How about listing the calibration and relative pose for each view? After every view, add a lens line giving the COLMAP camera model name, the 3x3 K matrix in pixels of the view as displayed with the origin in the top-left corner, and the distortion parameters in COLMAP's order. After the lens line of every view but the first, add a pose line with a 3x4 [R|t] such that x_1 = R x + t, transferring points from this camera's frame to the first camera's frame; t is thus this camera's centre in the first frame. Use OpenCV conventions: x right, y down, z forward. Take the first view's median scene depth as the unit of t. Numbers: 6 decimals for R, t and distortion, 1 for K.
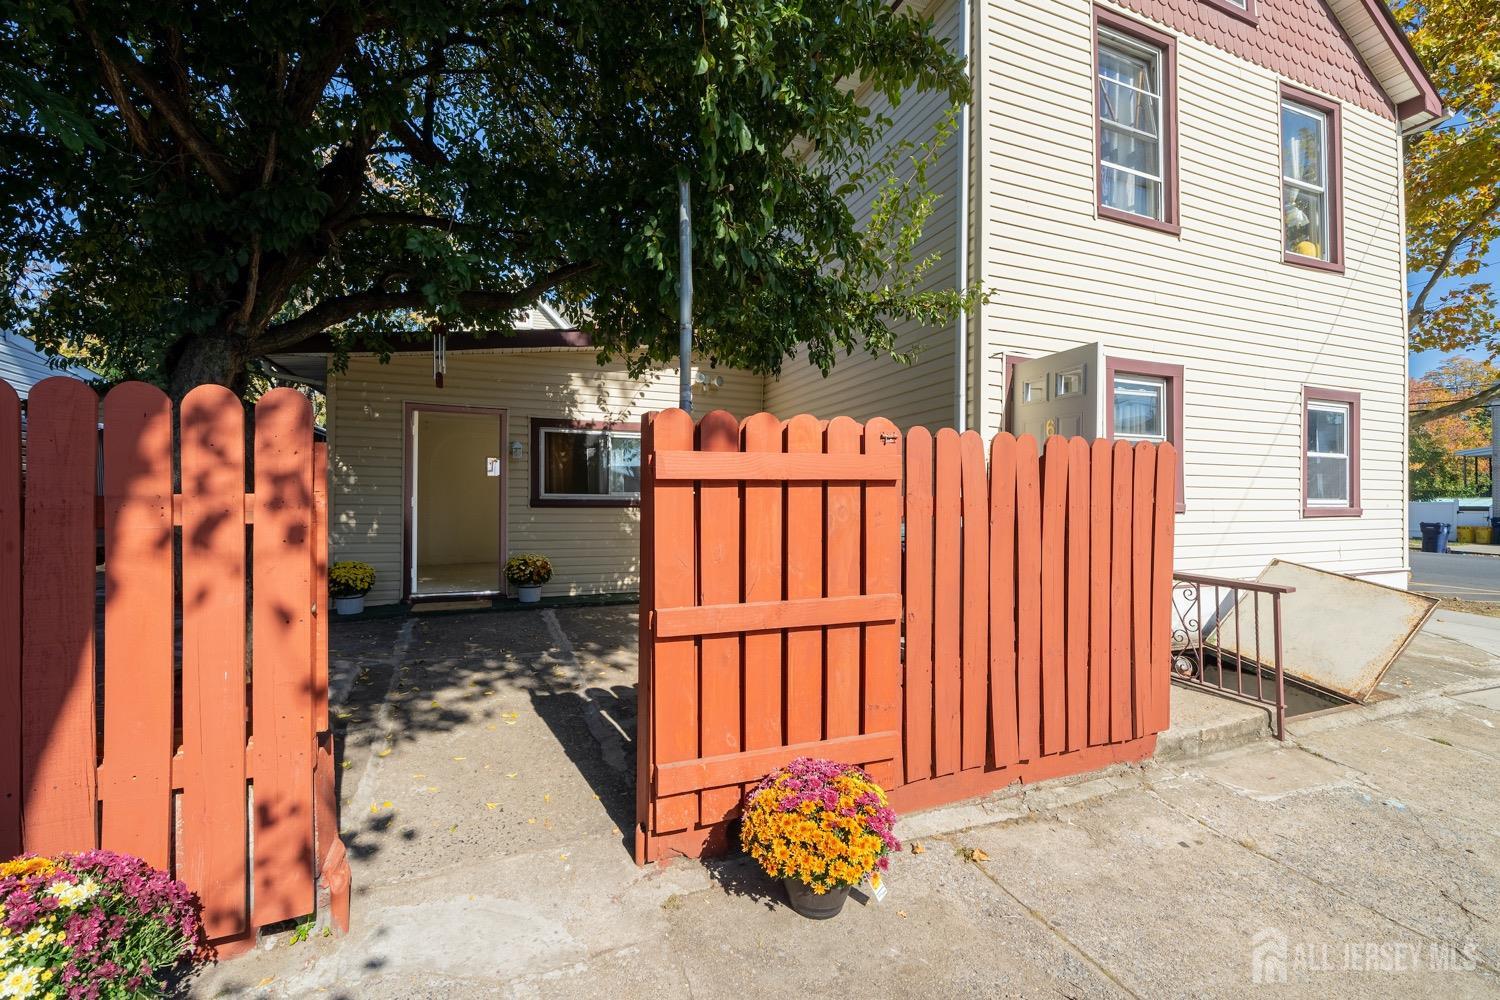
lens RADIAL K [[634.0, 0, 750.0], [0, 634.0, 500.0], [0, 0, 1]] dist [-0.000898, -0.000113]
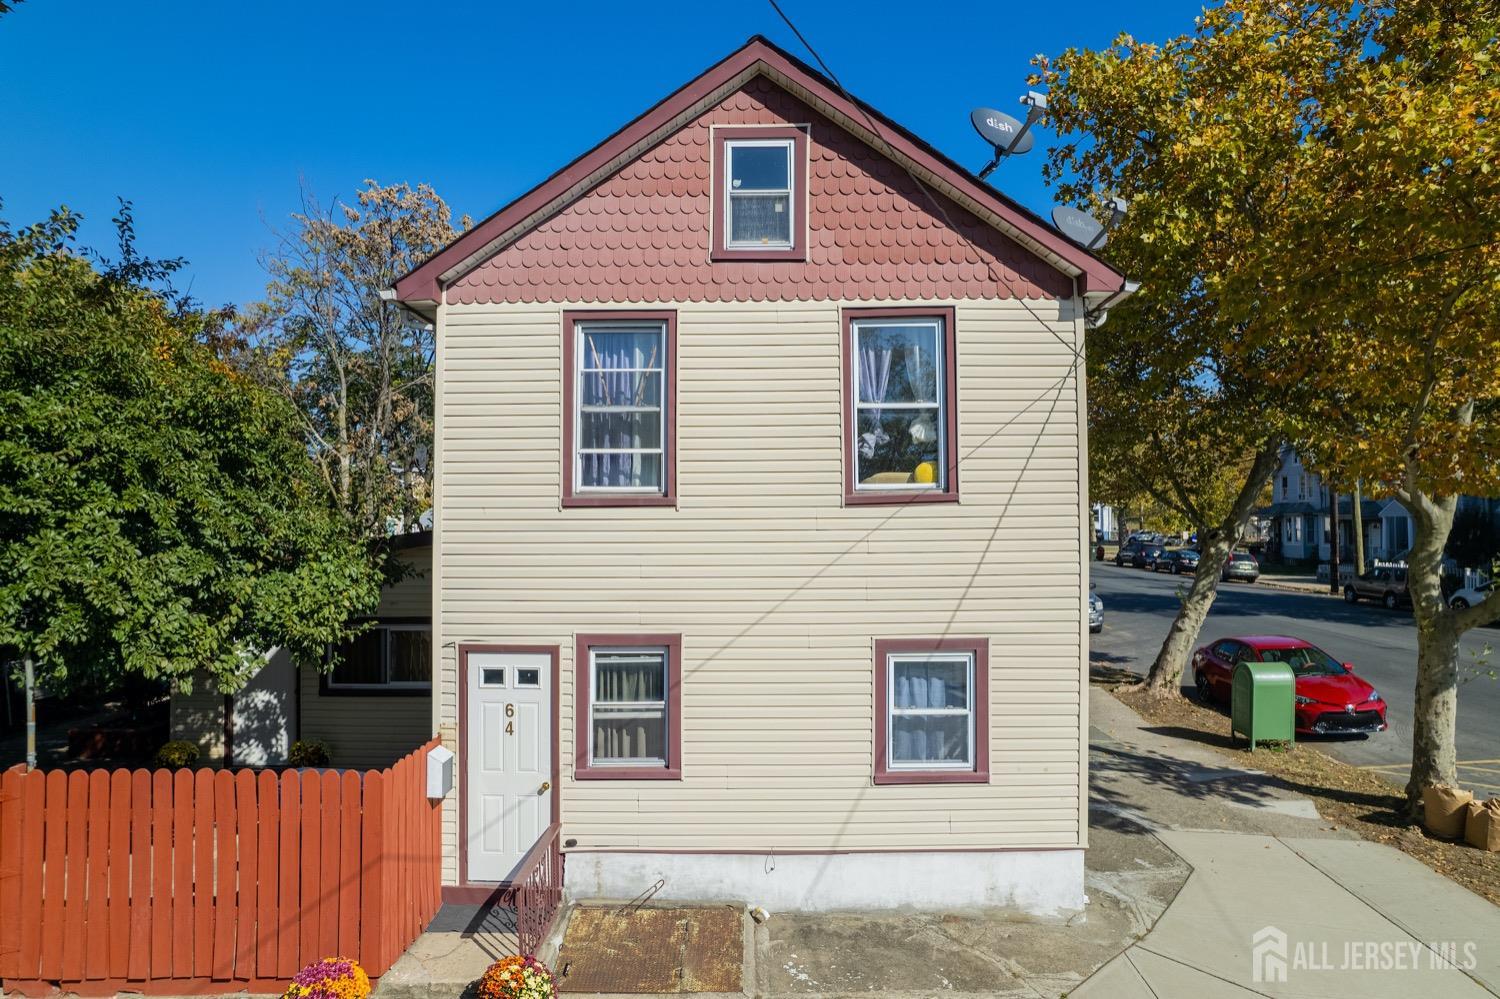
lens RADIAL K [[967.9, 0, 750.0], [0, 967.9, 499.5], [0, 0, 1]] dist [-0.092591, 0.076835]
pose [[0.925177, -0.023339, -0.378817, 1.757644], [0.010474, 0.999297, -0.035987, -0.471895], [0.379390, 0.029327, 0.924772, -0.497723]]
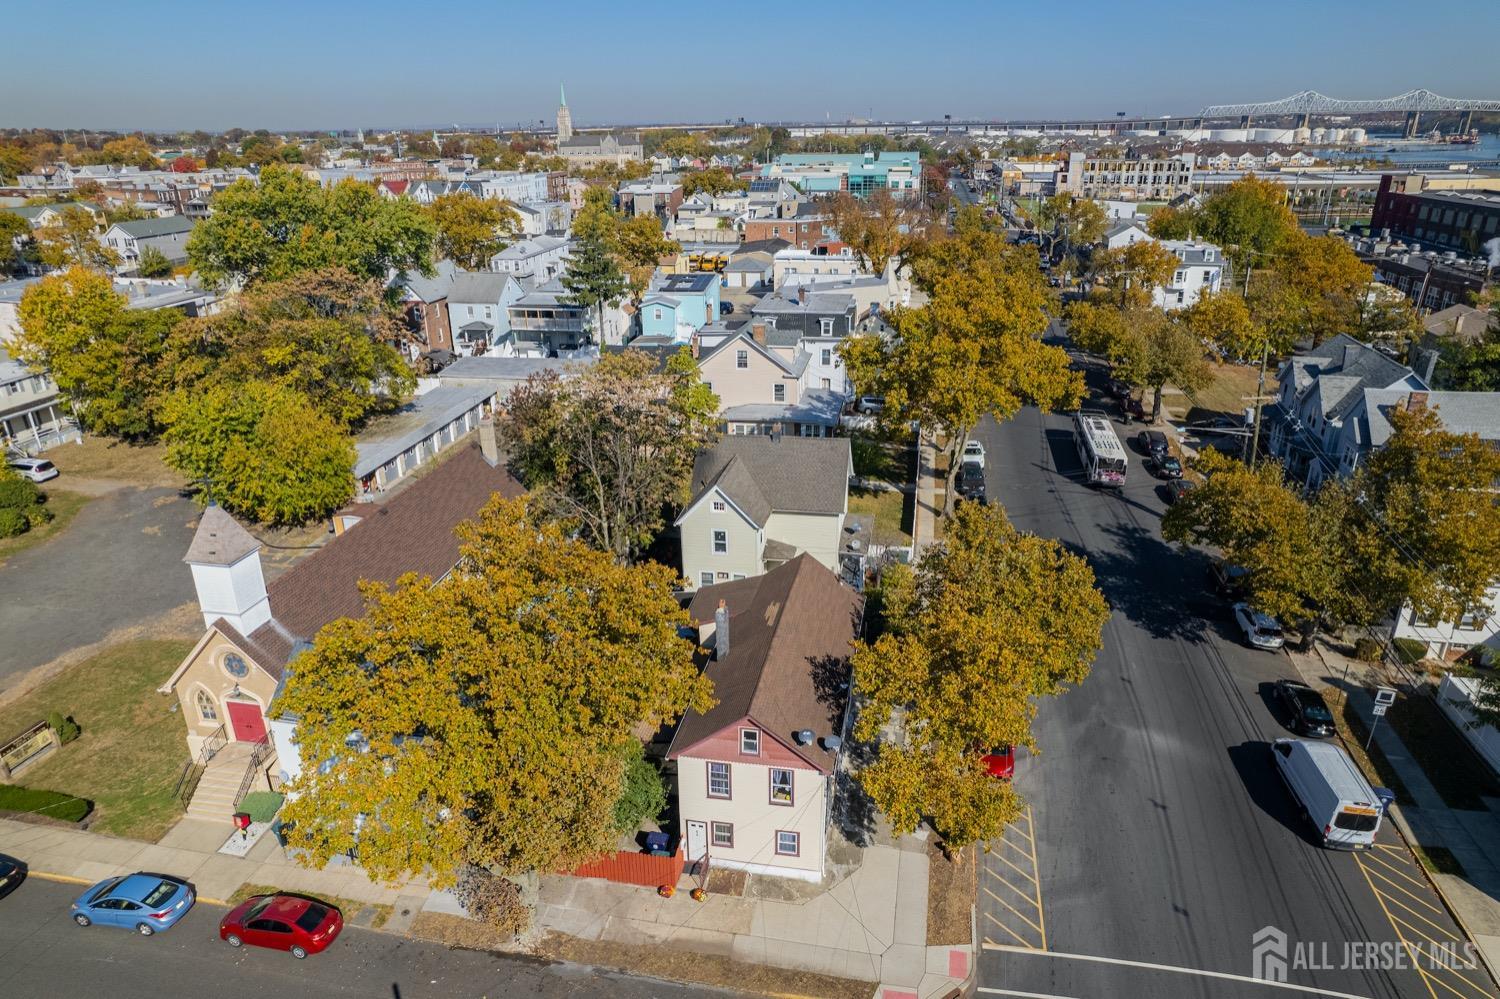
lens RADIAL K [[967.9, 0, 750.0], [0, 967.9, 499.5], [0, 0, 1]] dist [-0.092591, 0.076835]
pose [[0.843964, 0.177186, -0.506290, 5.001264], [0.017766, 0.934116, 0.356526, -6.282498], [0.536105, -0.309890, 0.785213, -4.728851]]
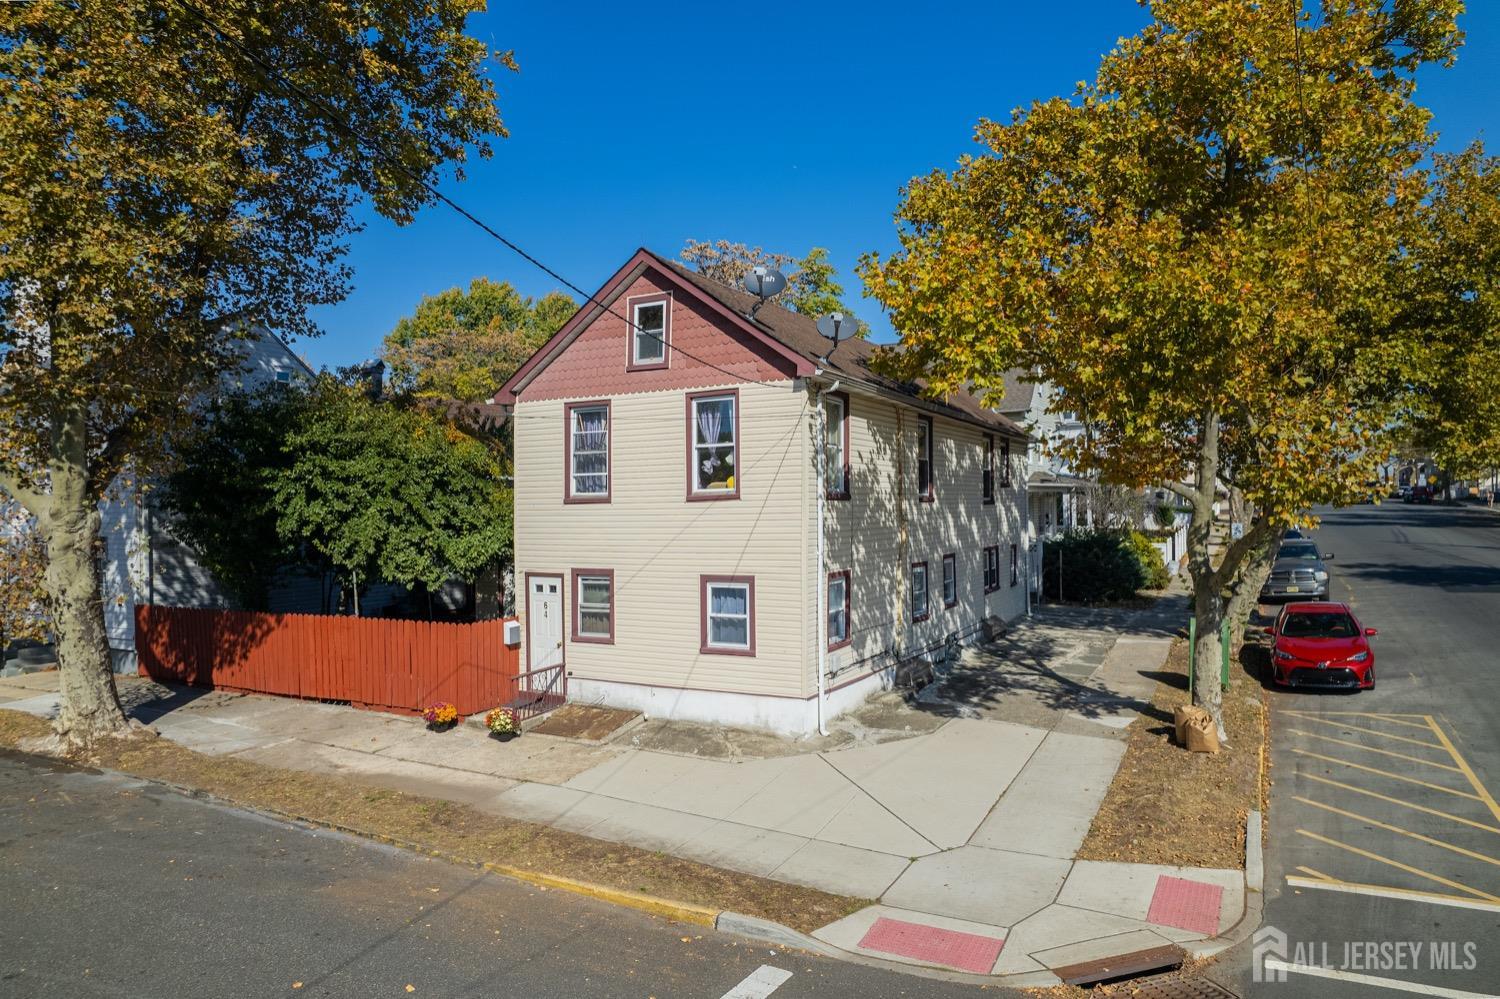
lens RADIAL K [[967.9, 0, 750.0], [0, 967.9, 499.5], [0, 0, 1]] dist [-0.092591, 0.076835]
pose [[0.644965, -0.019561, -0.763962, 4.126511], [0.018735, 0.999777, -0.009782, -0.496260], [0.763982, -0.008004, 0.645188, -0.762042]]
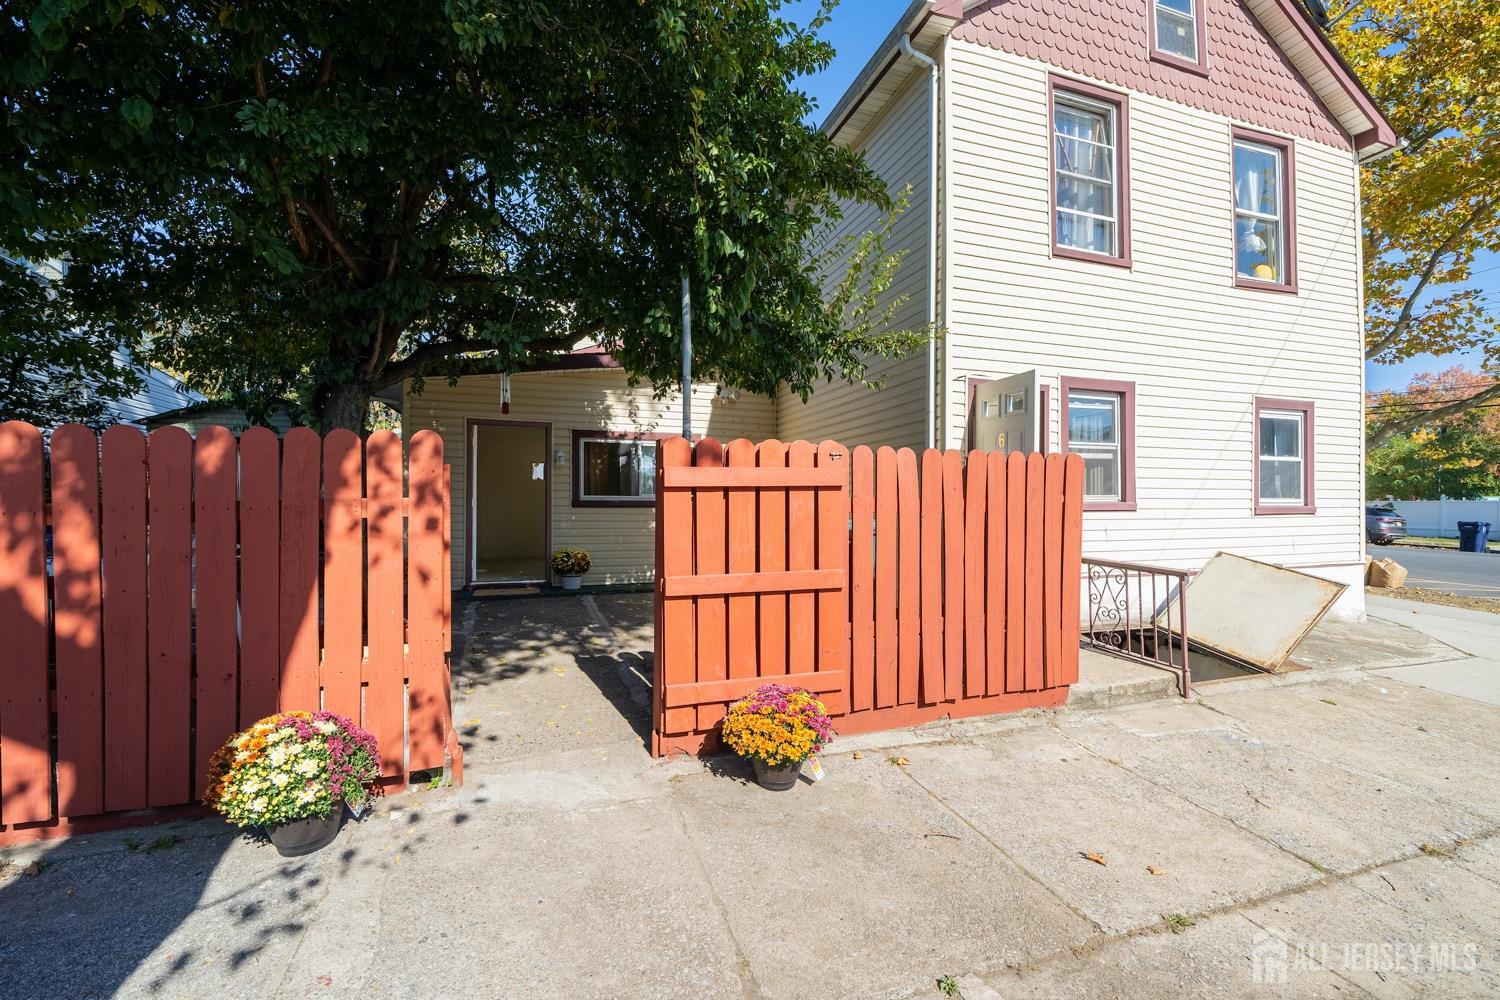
lens RADIAL K [[634.0, 0, 750.0], [0, 634.0, 500.0], [0, 0, 1]] dist [-0.000898, -0.000113]
pose [[0.998611, -0.002665, -0.052628, 0.064162], [0.002628, 0.999996, -0.000773, -0.000214], [0.052630, 0.000634, 0.998614, -0.227028]]
